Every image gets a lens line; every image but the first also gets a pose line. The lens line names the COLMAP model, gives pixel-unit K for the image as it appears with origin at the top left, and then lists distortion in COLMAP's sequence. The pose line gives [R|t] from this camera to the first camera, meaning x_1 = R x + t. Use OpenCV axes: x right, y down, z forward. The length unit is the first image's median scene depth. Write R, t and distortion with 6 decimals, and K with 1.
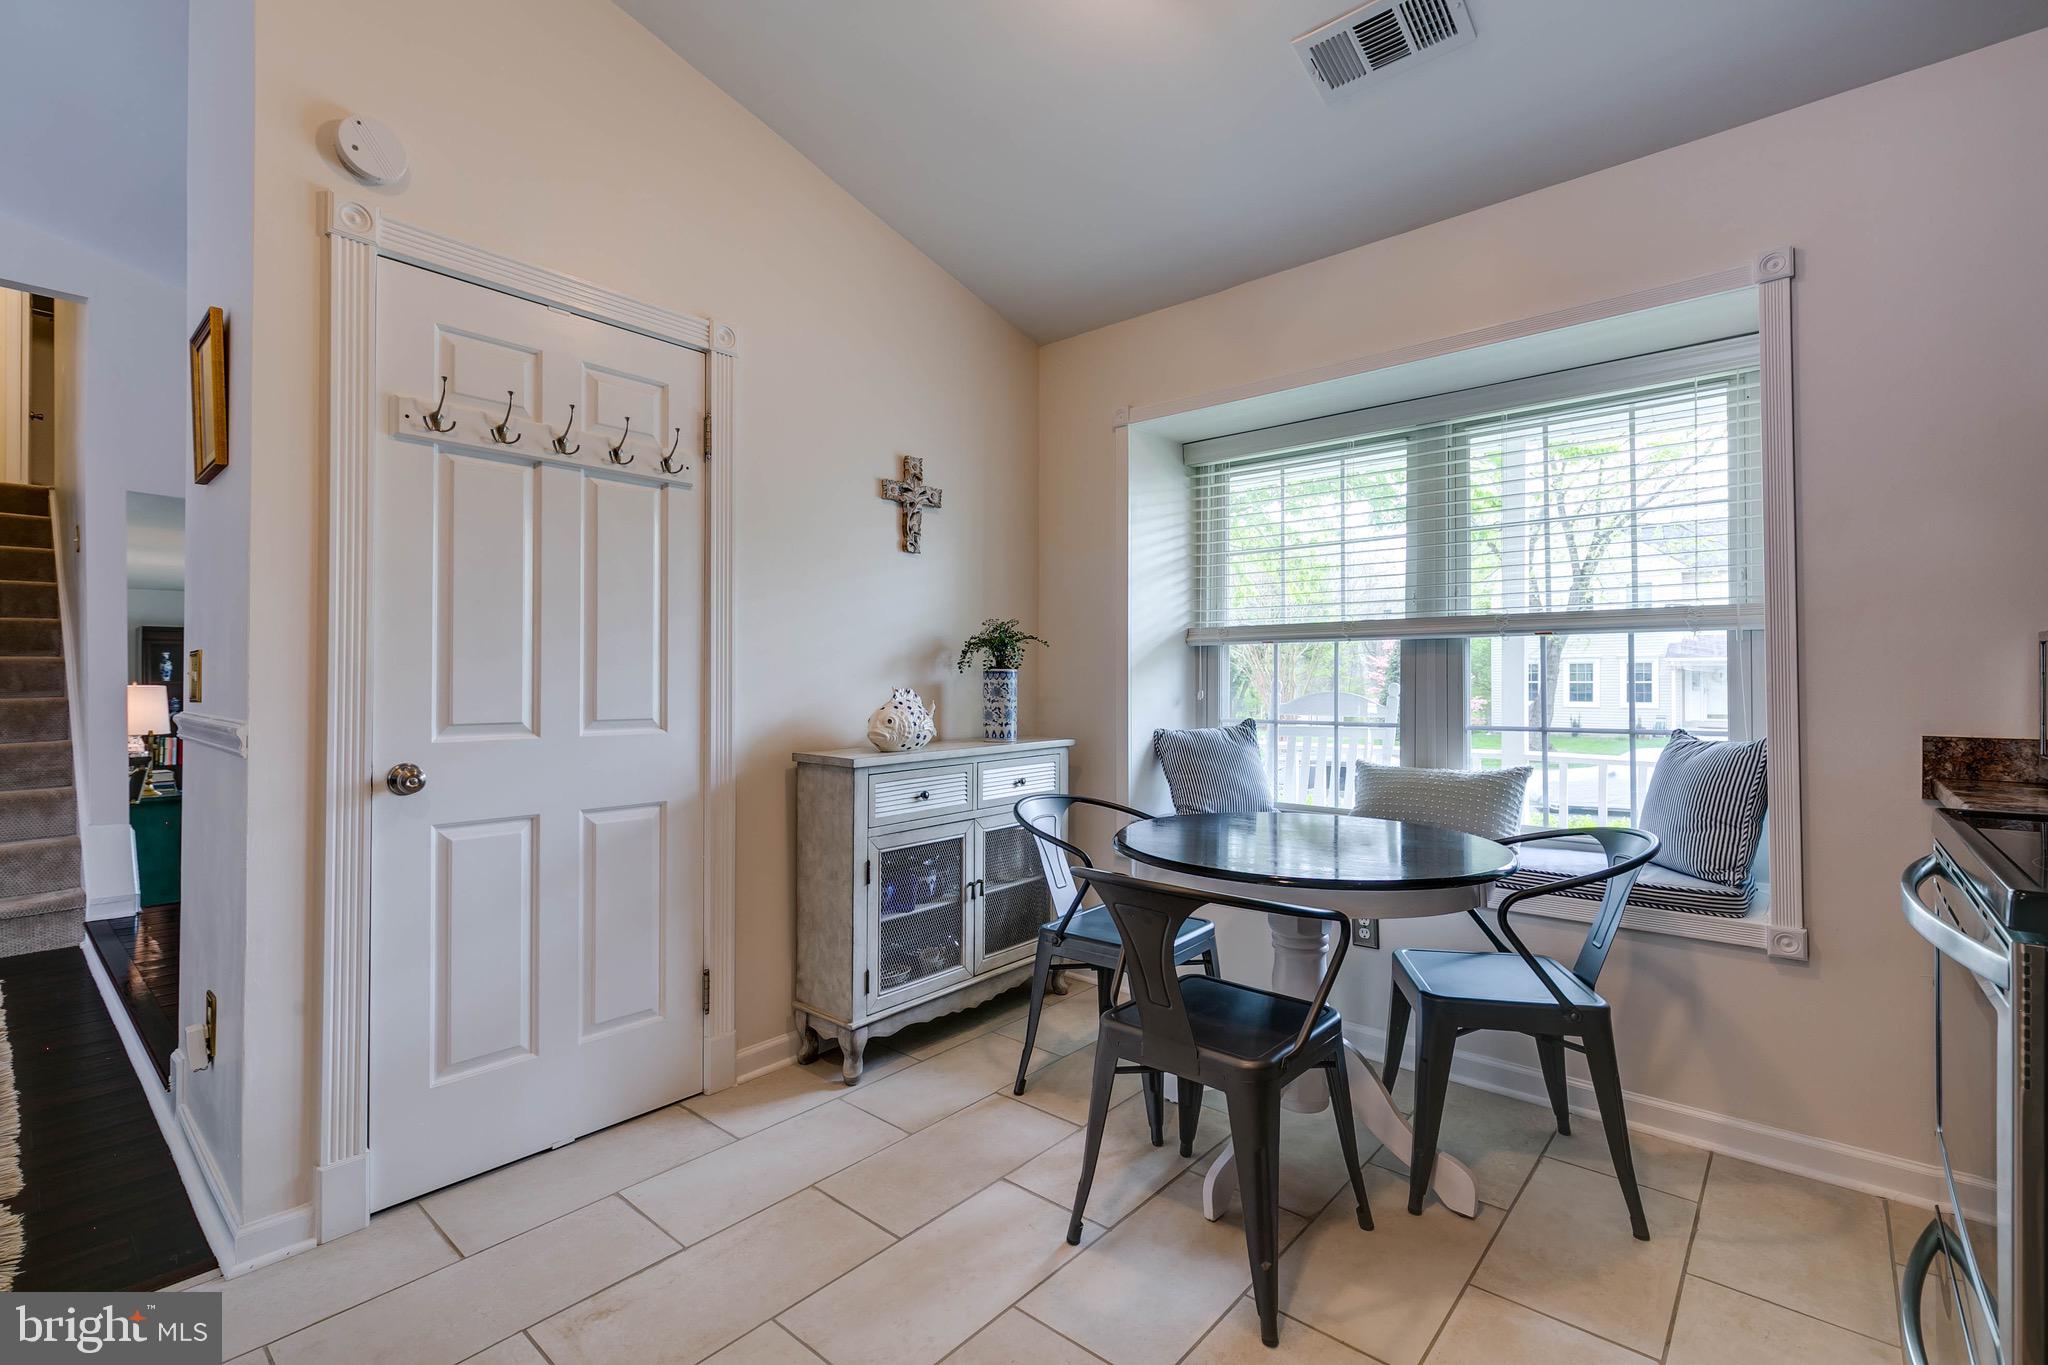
lens RADIAL K [[909.5, 0, 1027.8], [0, 909.5, 678.2], [0, 0, 1]] dist [0.002627, -0.000845]
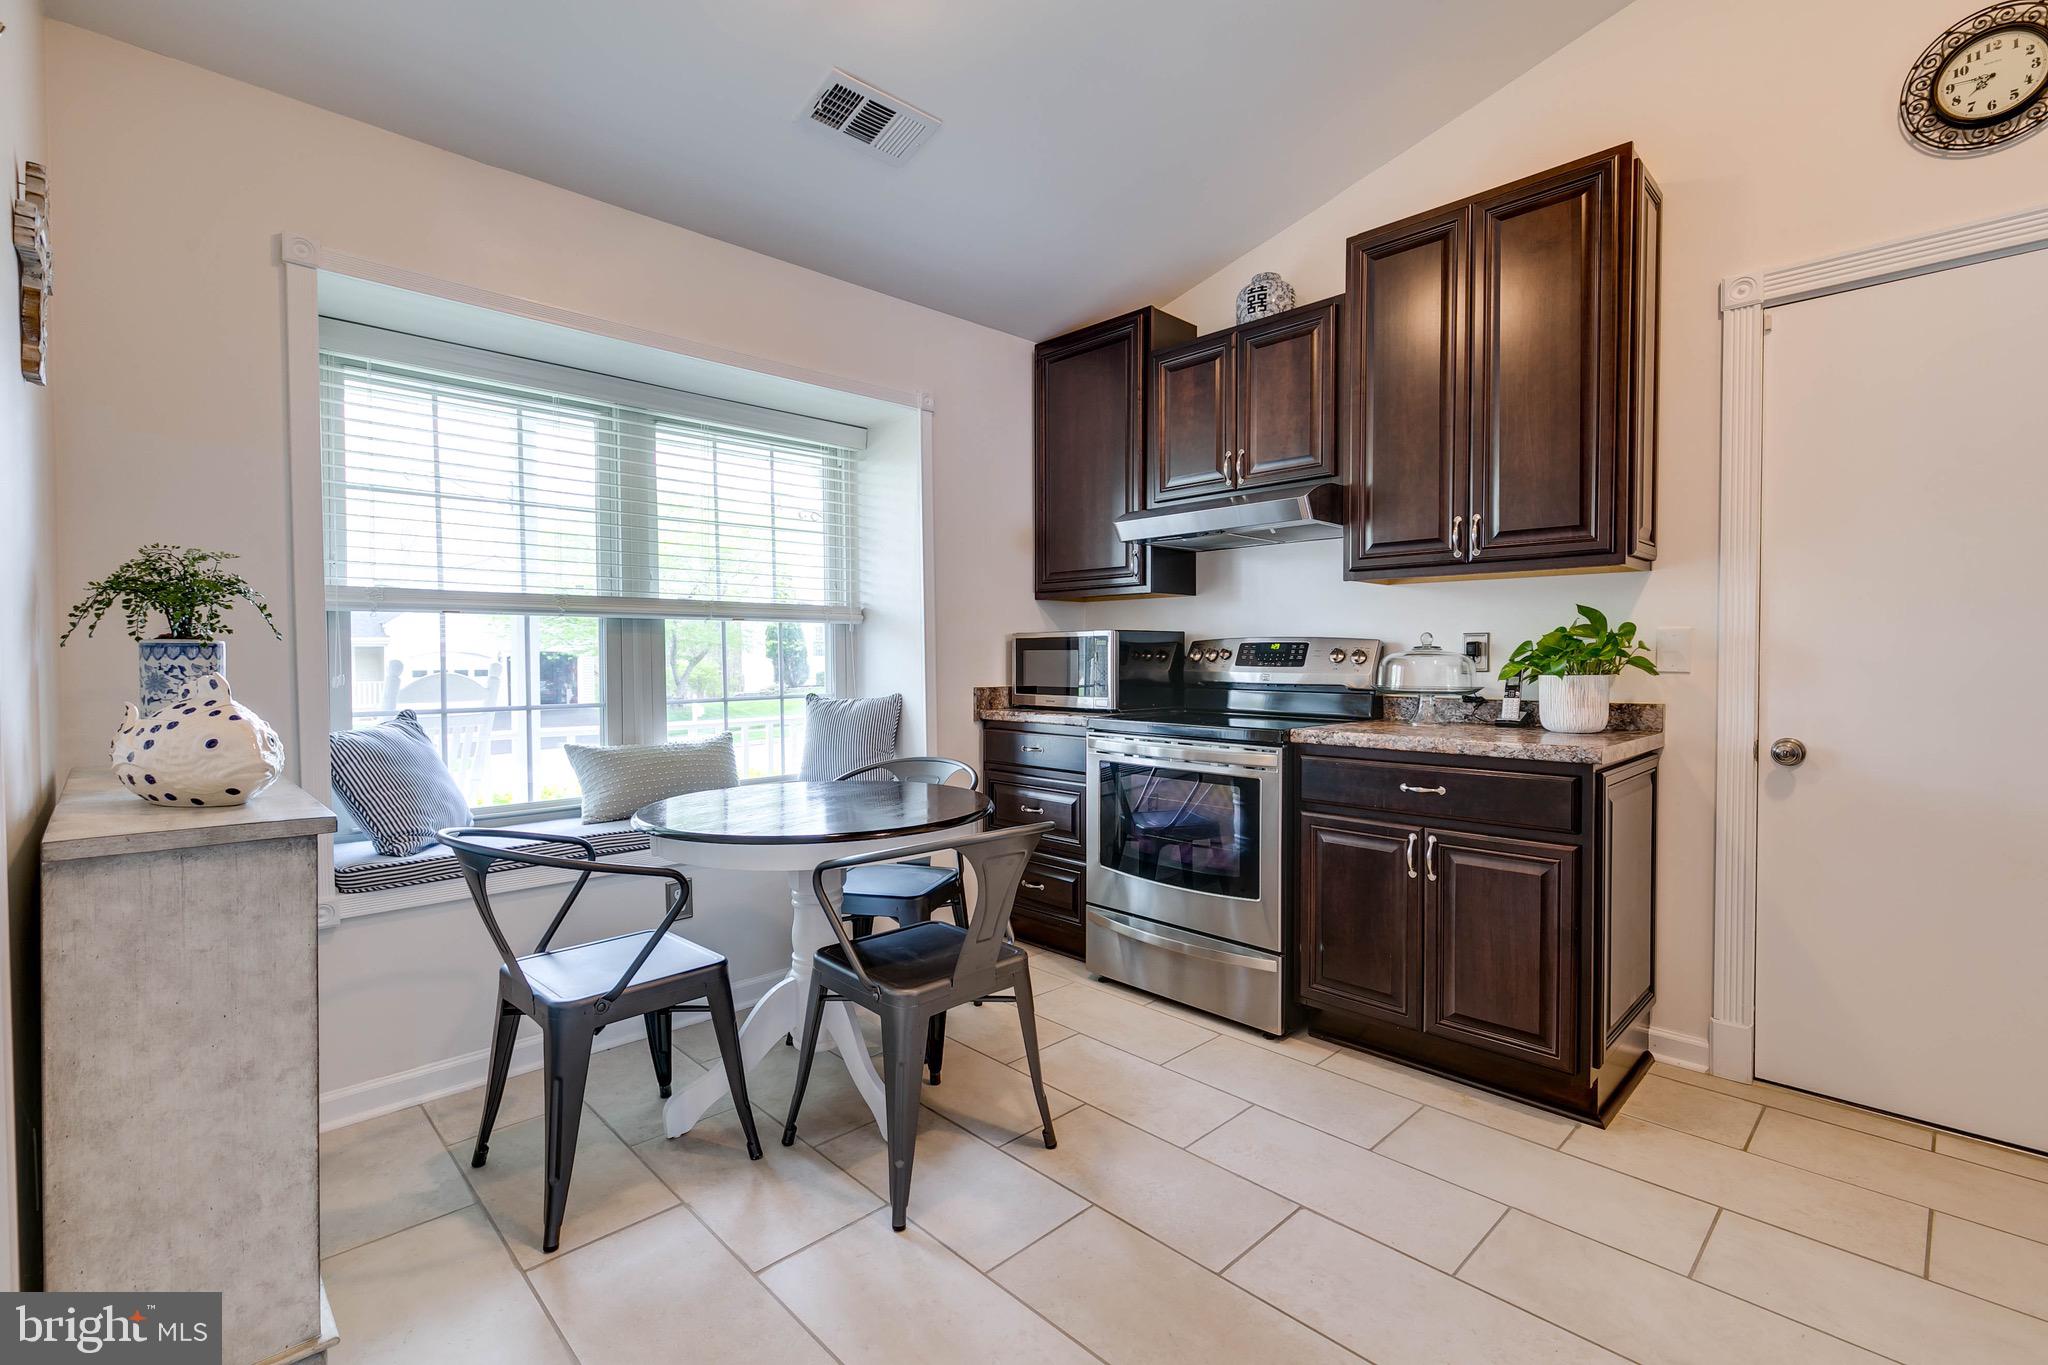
lens RADIAL K [[909.5, 0, 1027.8], [0, 909.5, 678.2], [0, 0, 1]] dist [0.002627, -0.000845]
pose [[0.087407, -0.023470, 0.995896, -0.636702], [0.001394, 0.999724, 0.023438, 0.001259], [-0.996172, -0.000661, 0.087416, 0.548121]]
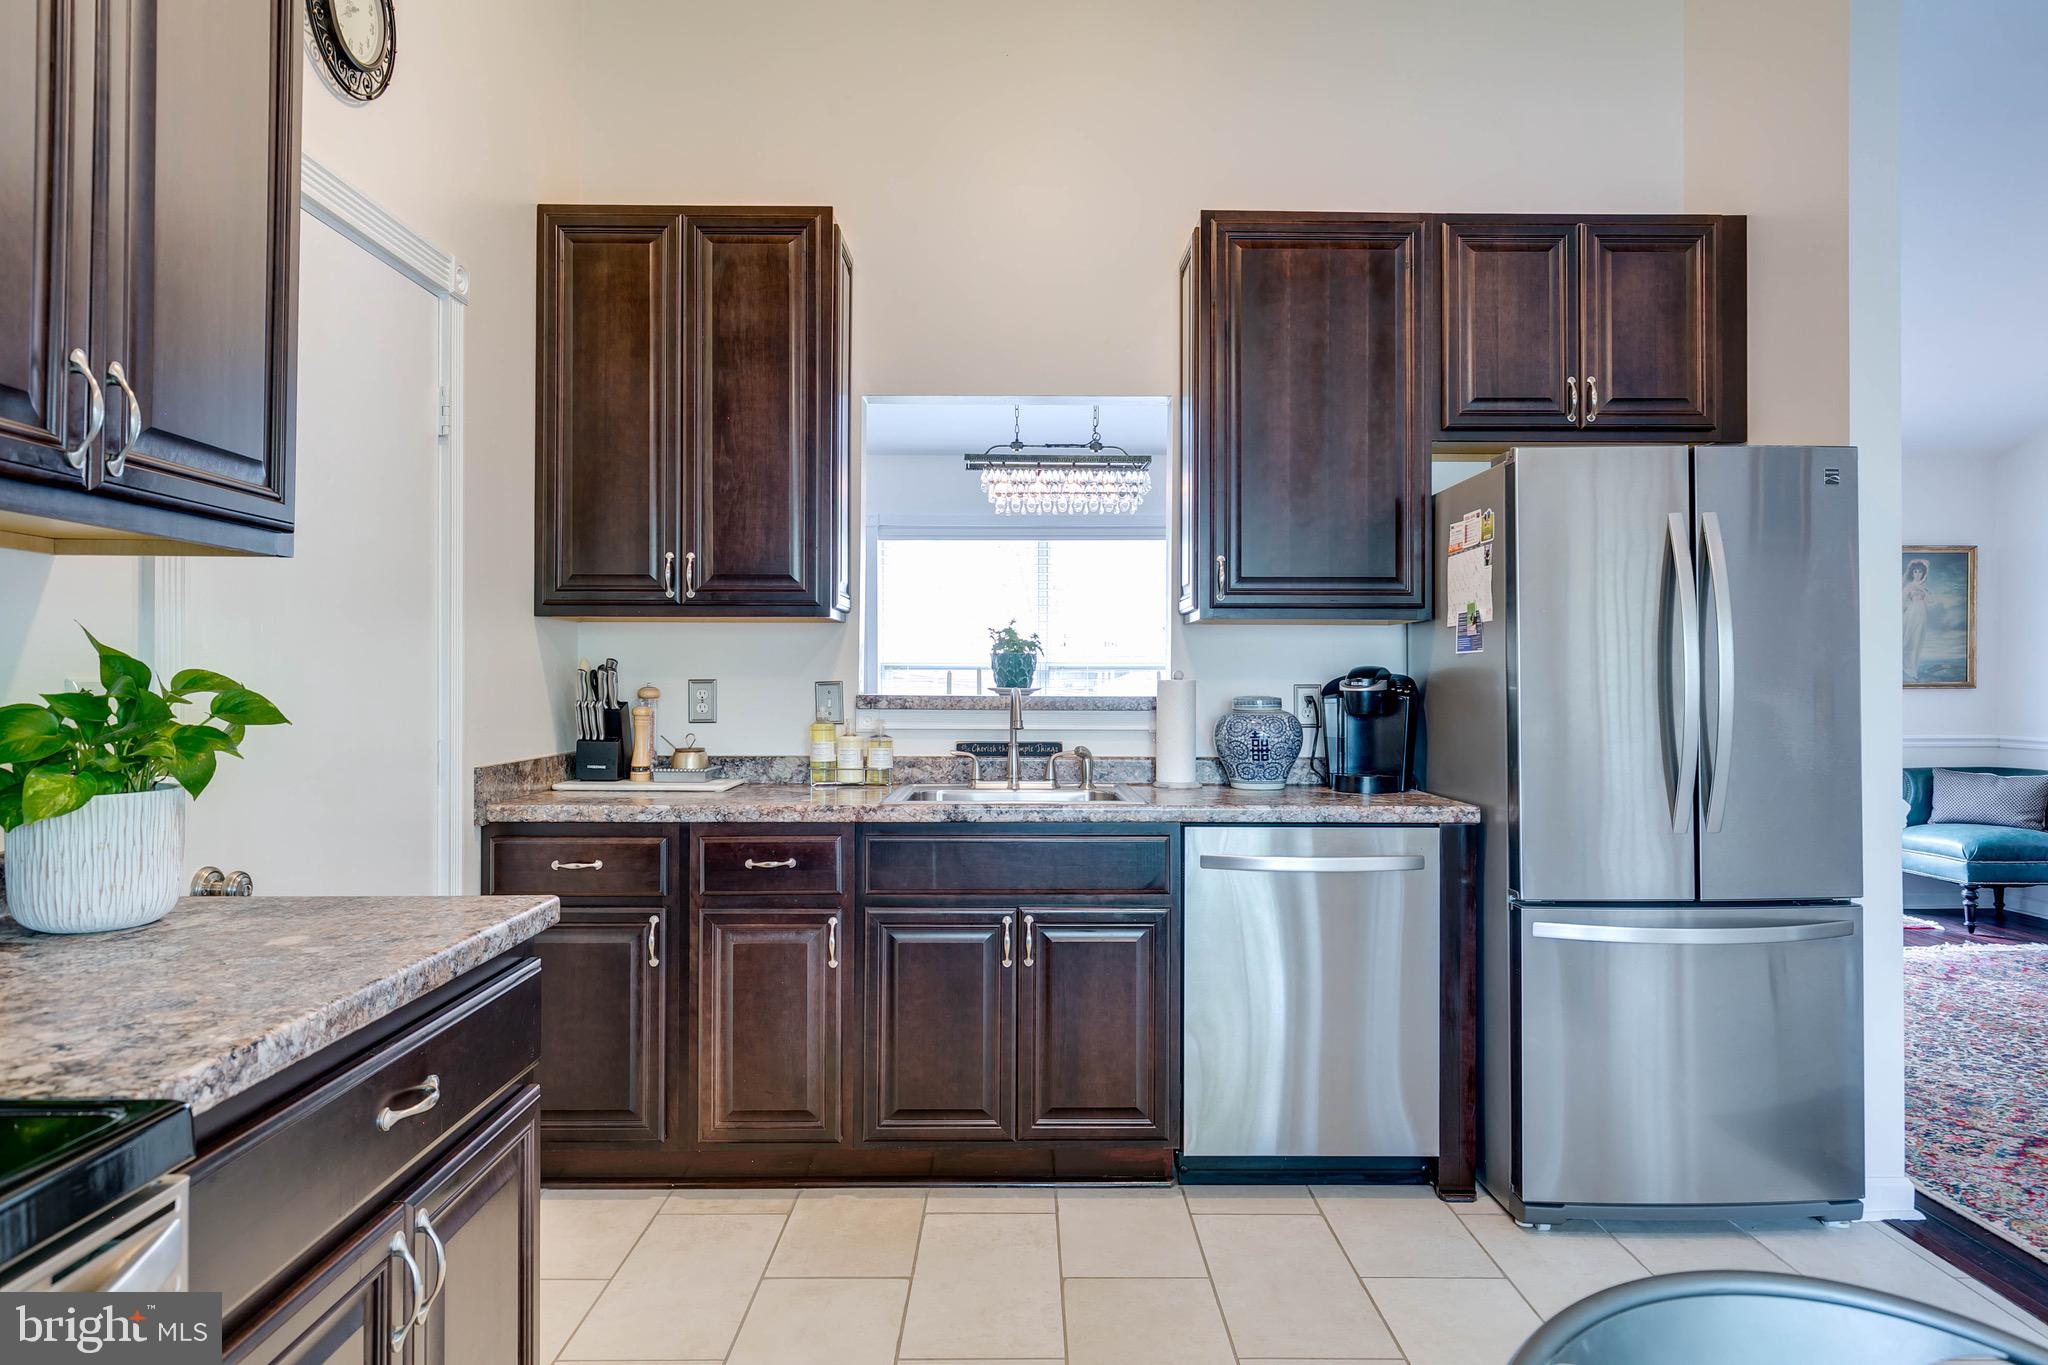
lens RADIAL K [[1227.2, 0, 1023.4], [0, 1227.2, 677.1], [0, 0, 1]] dist [-0.000725, -0.000786]
pose [[-0.749551, -0.002768, -0.661941, 0.440200], [0.000212, 0.999990, -0.004422, -0.026928], [0.661946, -0.003455, -0.749543, 0.743349]]
